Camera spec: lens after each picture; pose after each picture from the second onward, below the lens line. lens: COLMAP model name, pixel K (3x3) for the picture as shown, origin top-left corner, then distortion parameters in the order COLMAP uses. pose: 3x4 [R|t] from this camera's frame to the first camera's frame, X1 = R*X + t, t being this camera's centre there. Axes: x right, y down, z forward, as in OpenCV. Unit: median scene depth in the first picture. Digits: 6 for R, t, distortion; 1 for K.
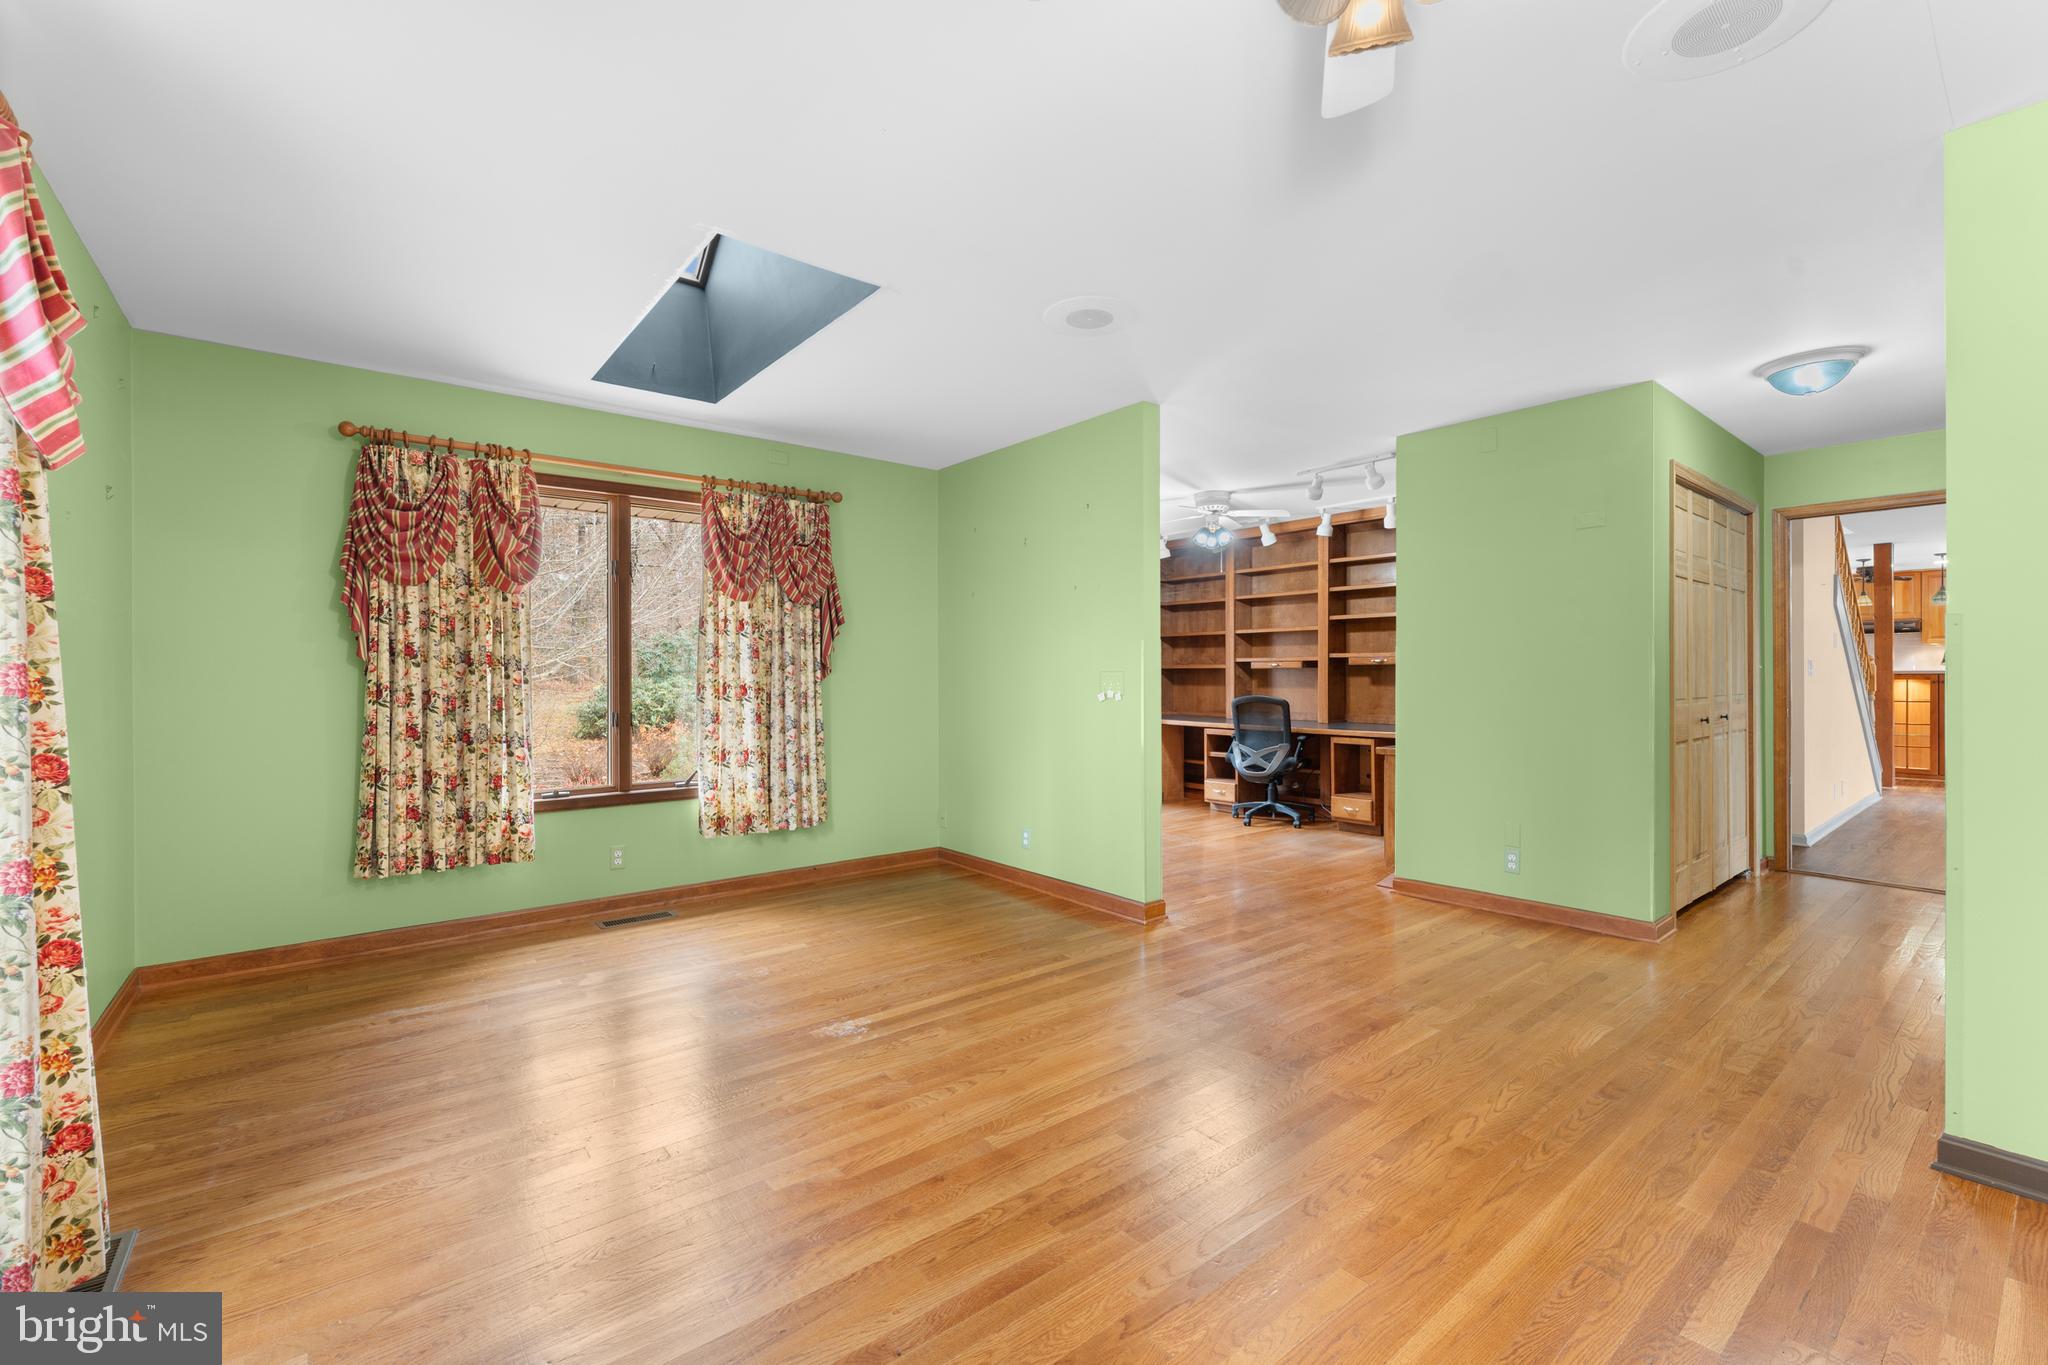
lens RADIAL K [[839.3, 0, 1022.7], [0, 839.3, 679.3], [0, 0, 1]] dist [-0.001590, 0.000609]
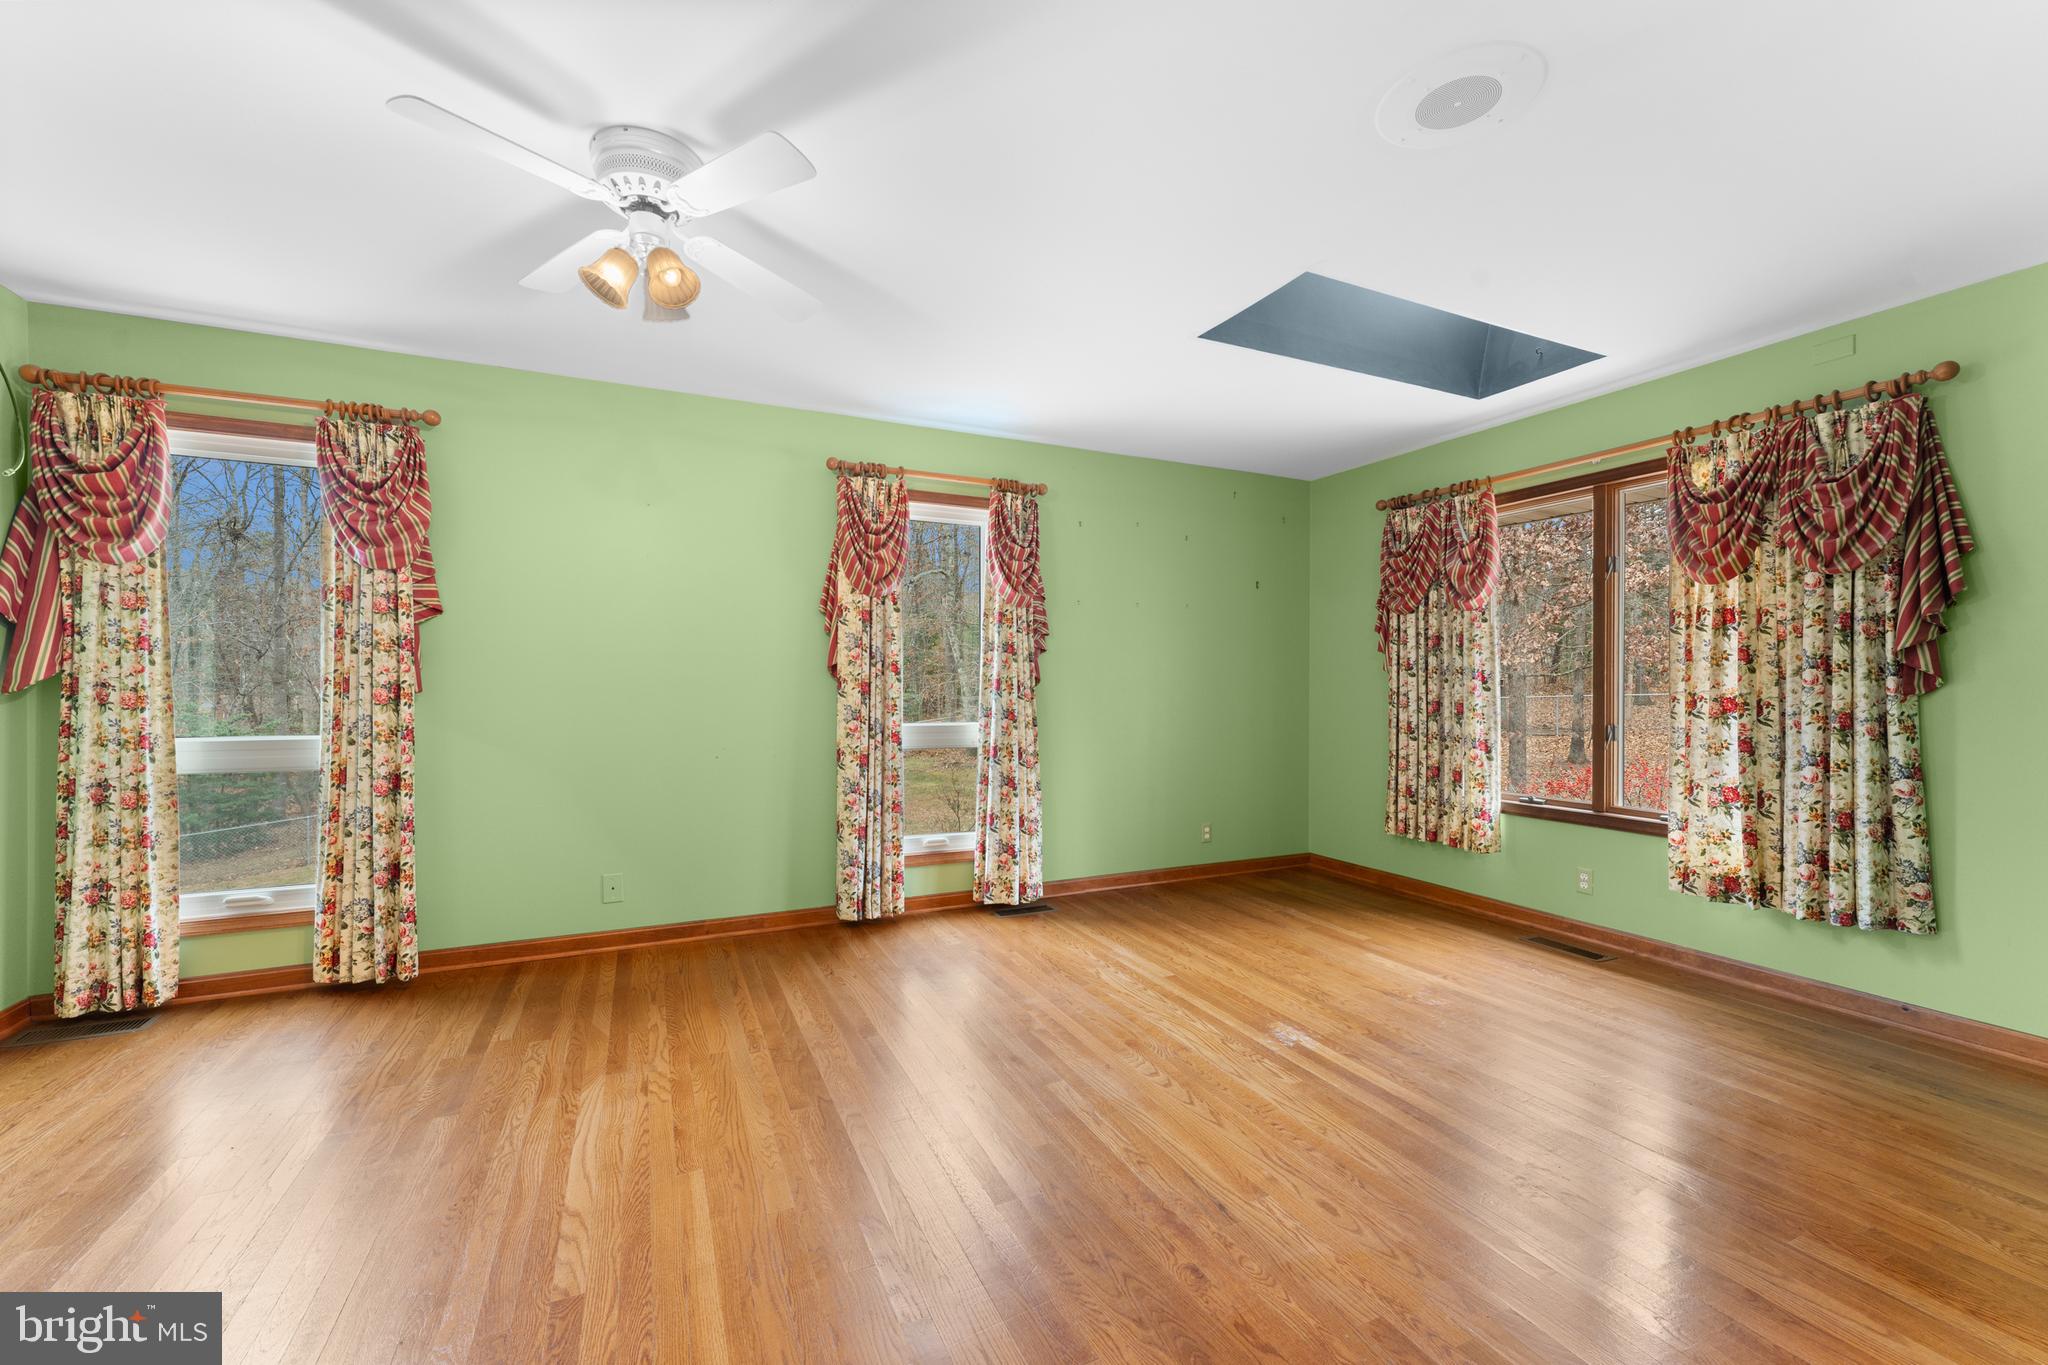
lens RADIAL K [[839.3, 0, 1031.5], [0, 839.3, 690.0], [0, 0, 1]] dist [-0.001590, 0.000609]
pose [[-0.233058, 0.006243, -0.972443, 0.656184], [-0.009182, 0.999921, 0.008620, -0.000677], [0.972420, 0.010938, -0.232982, 0.736522]]
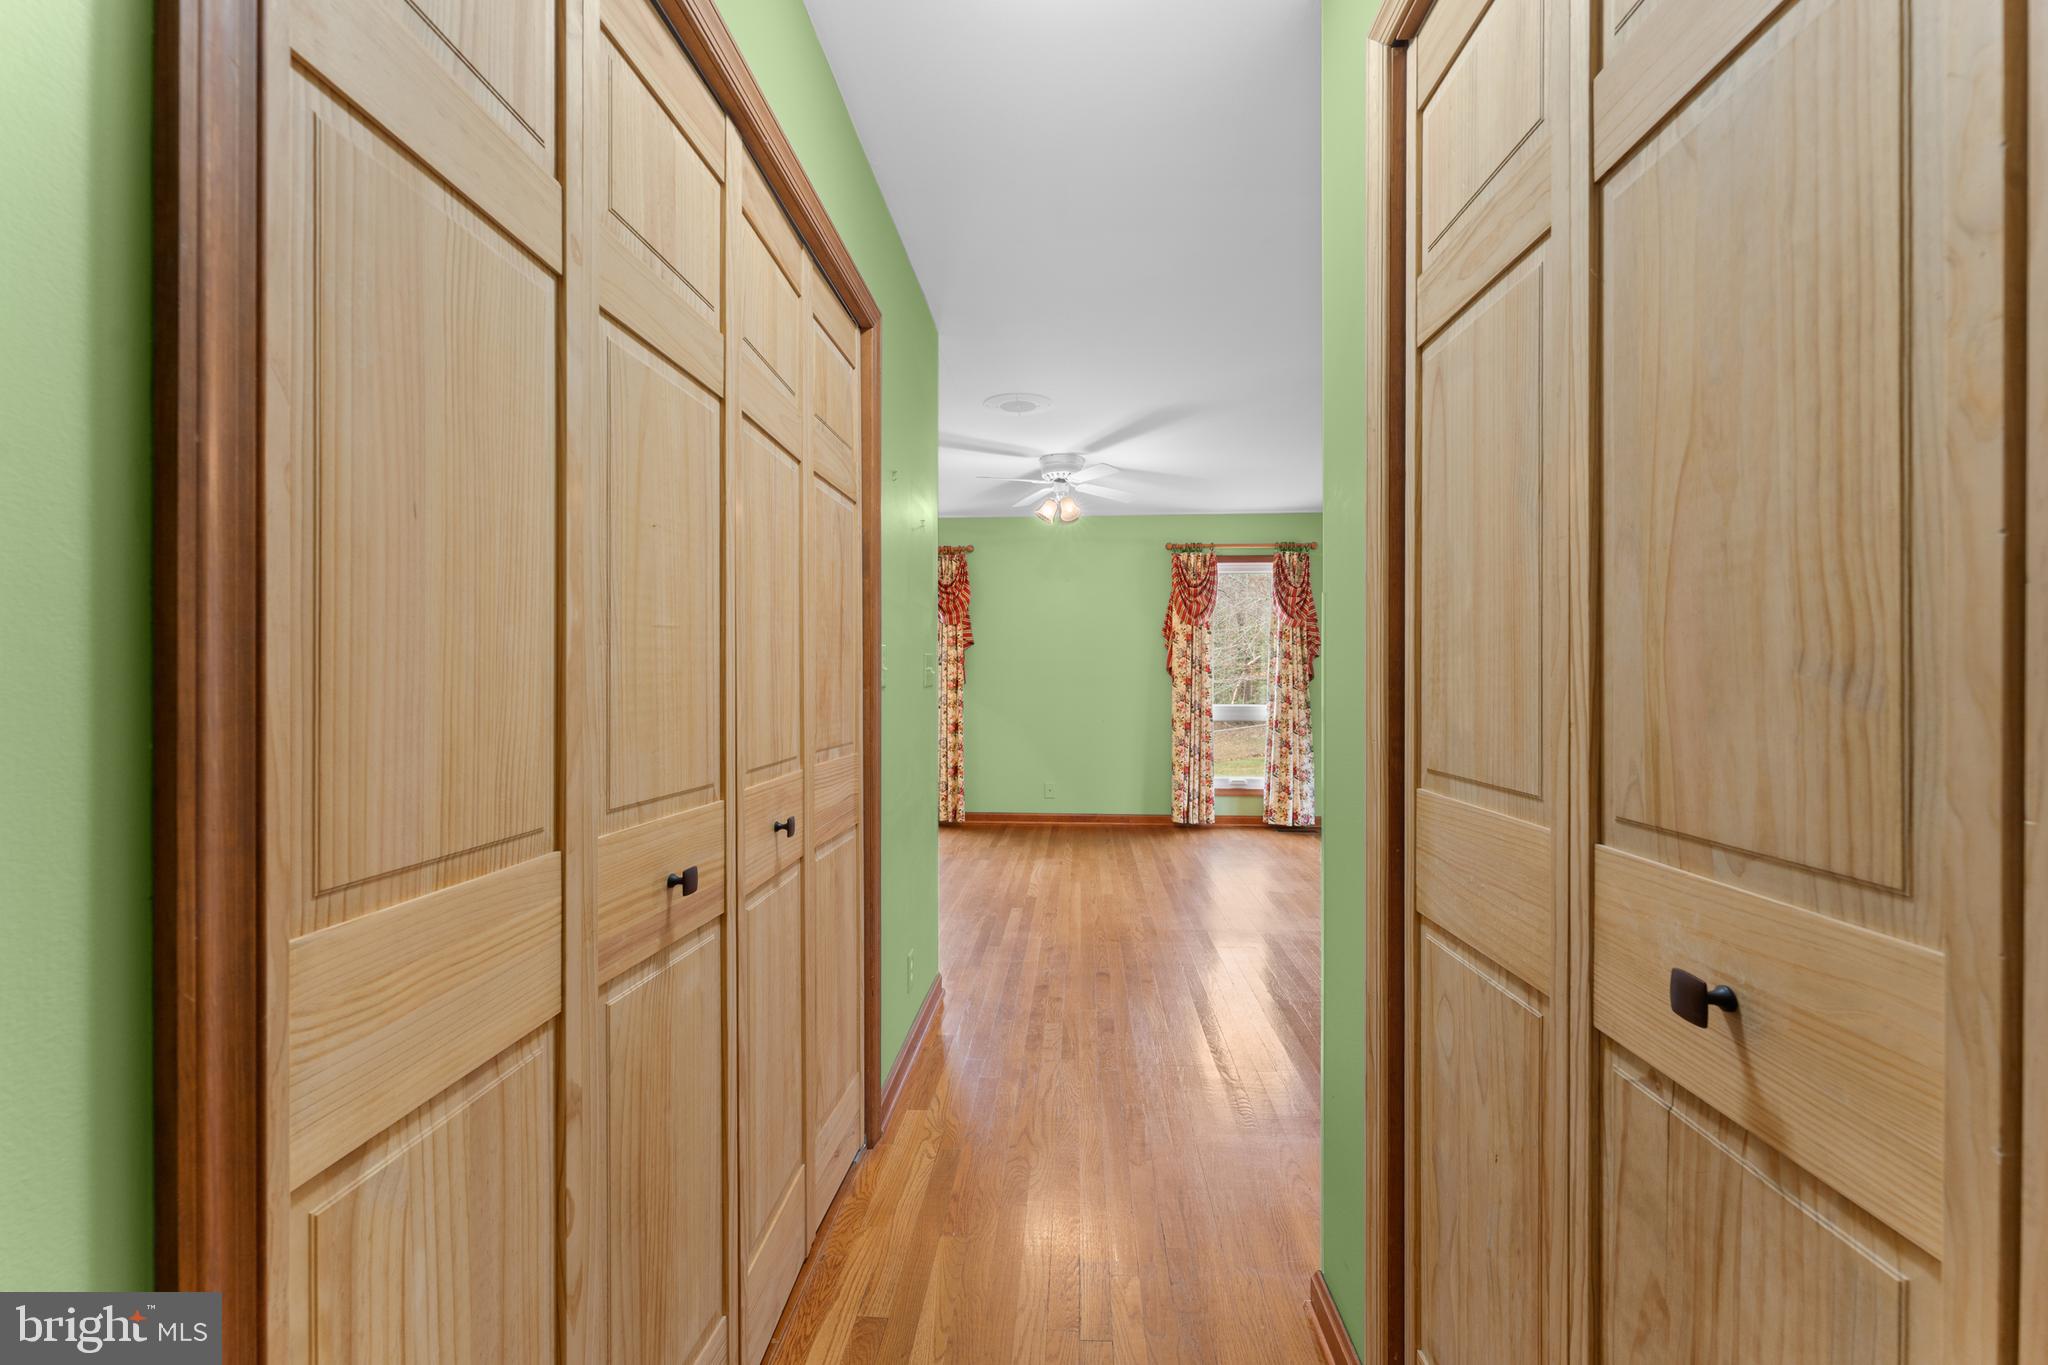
lens RADIAL K [[839.3, 0, 1018.9], [0, 839.3, 679.0], [0, 0, 1]] dist [-0.001590, 0.000609]
pose [[-0.677181, 0.000429, -0.735816, 1.232148], [-0.005701, 0.999967, 0.005830, -0.006403], [0.735794, 0.008143, -0.677157, 1.242057]]
